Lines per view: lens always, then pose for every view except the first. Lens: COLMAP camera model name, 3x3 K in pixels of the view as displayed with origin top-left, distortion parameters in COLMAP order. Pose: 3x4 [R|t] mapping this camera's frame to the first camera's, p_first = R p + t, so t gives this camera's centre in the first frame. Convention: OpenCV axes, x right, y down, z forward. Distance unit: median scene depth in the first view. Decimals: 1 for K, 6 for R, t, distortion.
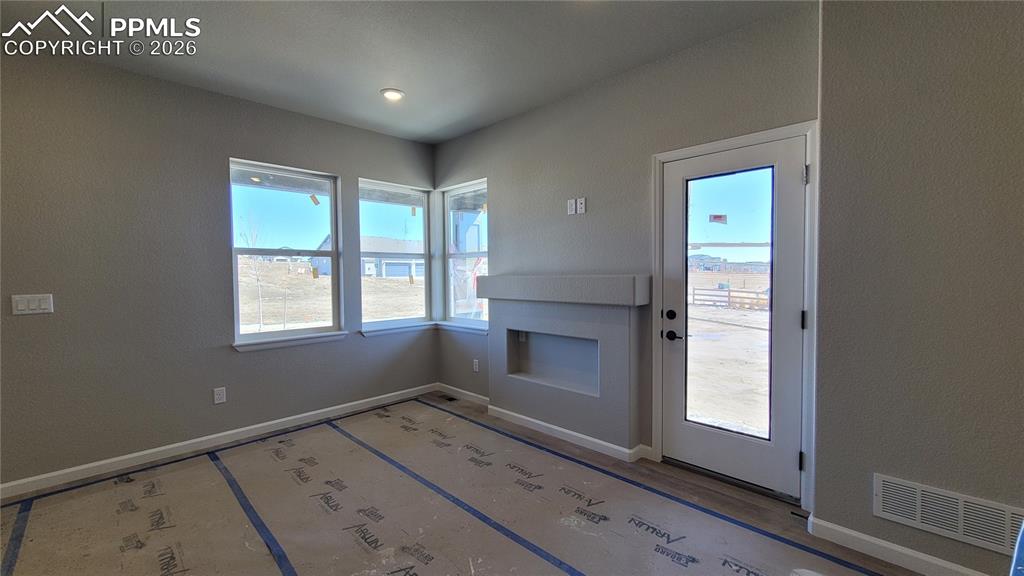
lens RADIAL K [[416.1, 0, 514.0], [0, 416.1, 290.4], [0, 0, 1]] dist [-0.001777, -0.000224]
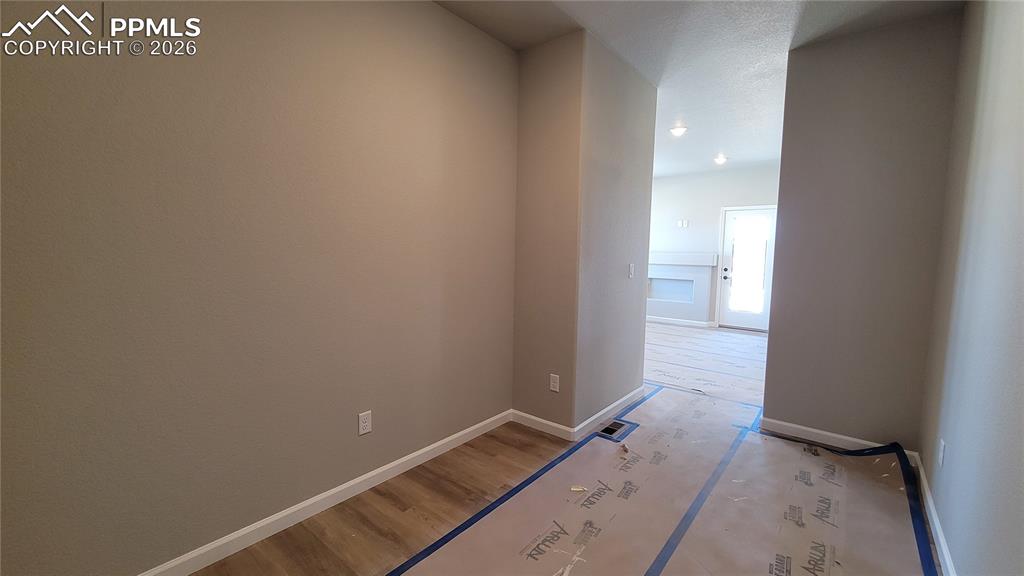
lens RADIAL K [[416.1, 0, 516.6], [0, 416.1, 285.3], [0, 0, 1]] dist [-0.001777, -0.000224]
pose [[0.995127, 0.022502, 0.096000, -1.002680], [-0.027103, 0.998532, 0.046894, 0.060341], [-0.094804, -0.049268, 0.994276, -1.255245]]
